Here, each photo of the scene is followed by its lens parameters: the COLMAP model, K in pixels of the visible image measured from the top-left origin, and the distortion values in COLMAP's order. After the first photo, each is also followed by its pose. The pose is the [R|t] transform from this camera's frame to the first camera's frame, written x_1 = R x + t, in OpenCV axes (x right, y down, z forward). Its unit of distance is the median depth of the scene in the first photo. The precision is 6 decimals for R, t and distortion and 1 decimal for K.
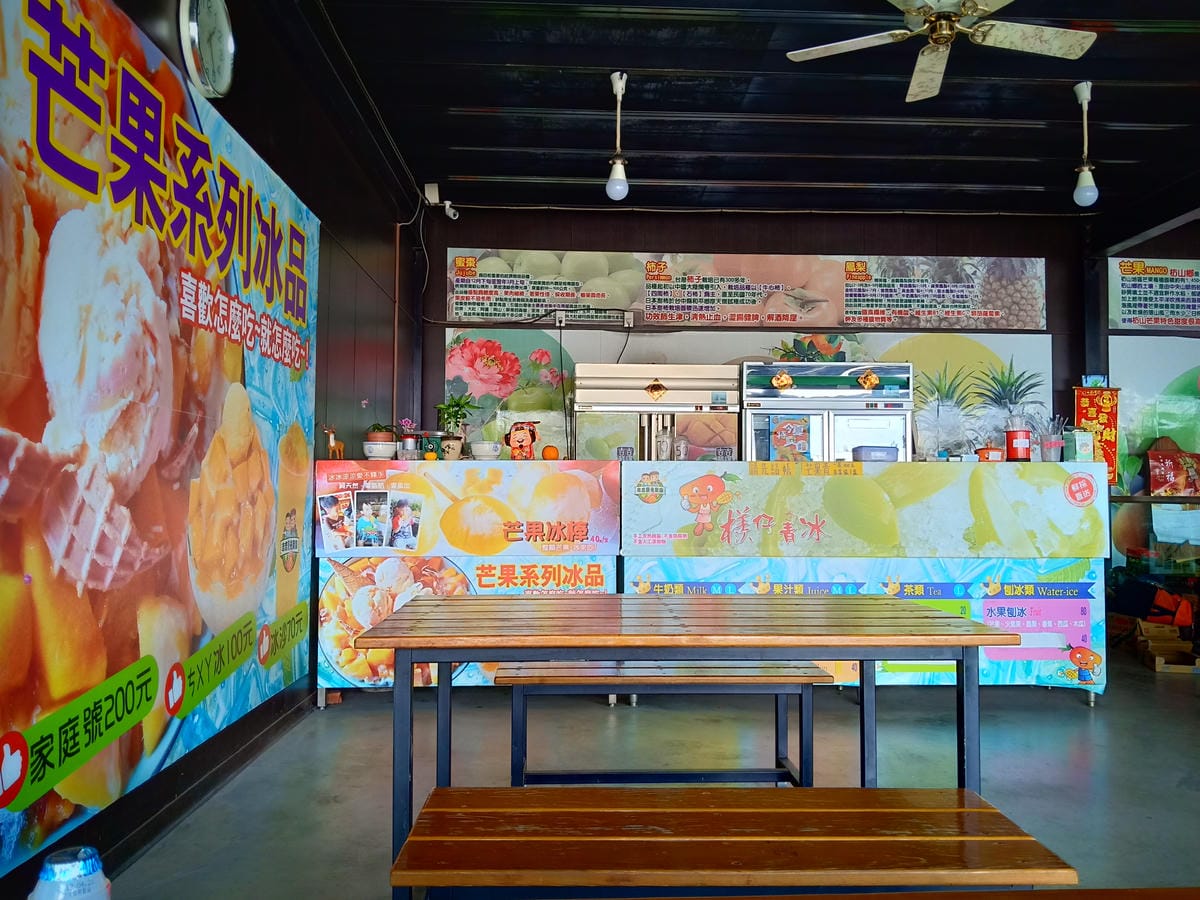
lens RADIAL K [[968.0, 0, 600.0], [0, 968.0, 450.0], [0, 0, 1]] dist [-0.003732, -0.005141]
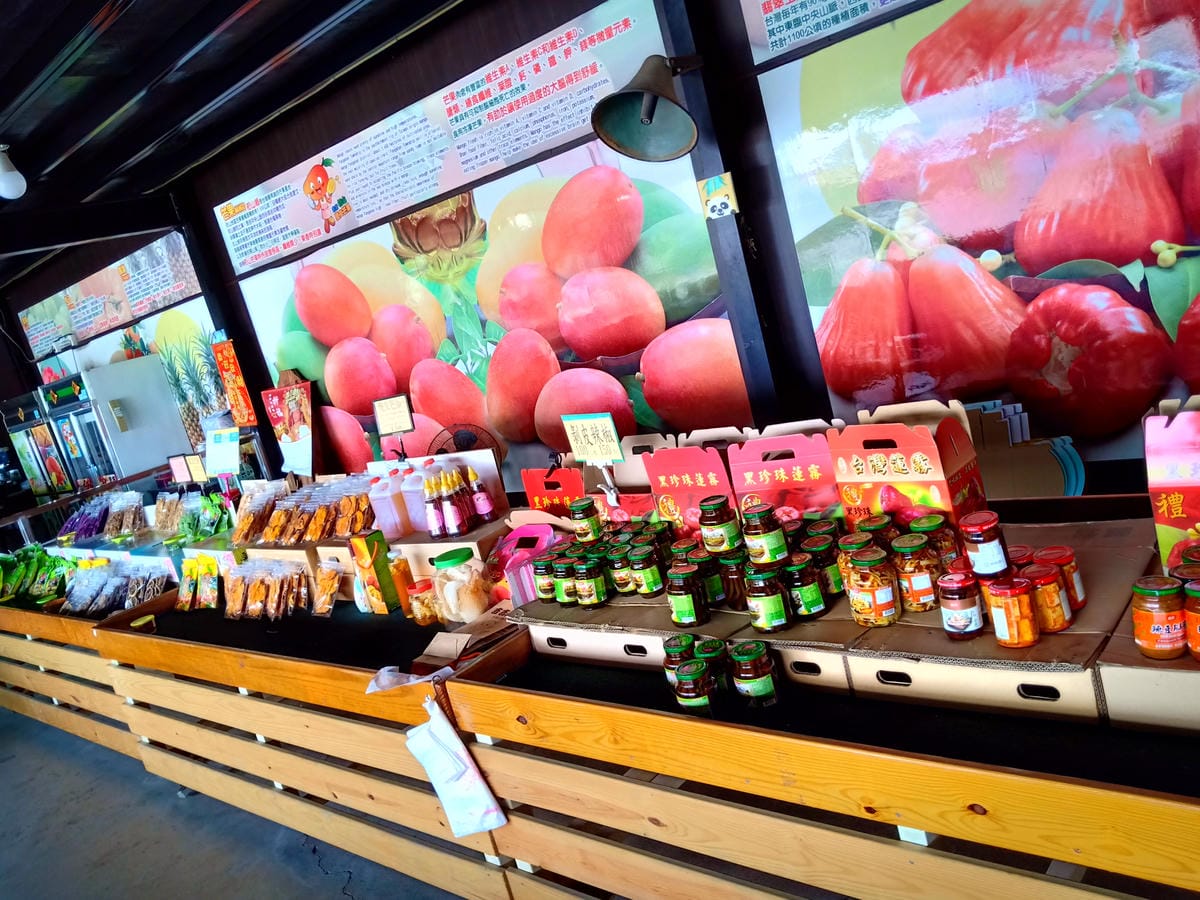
lens RADIAL K [[968.0, 0, 600.0], [0, 968.0, 450.0], [0, 0, 1]] dist [-0.003732, -0.005141]
pose [[0.698854, -0.059871, -0.712754, 2.273137], [0.293868, 0.932536, 0.209805, -0.078423], [0.652107, -0.356079, 0.669301, 0.715969]]
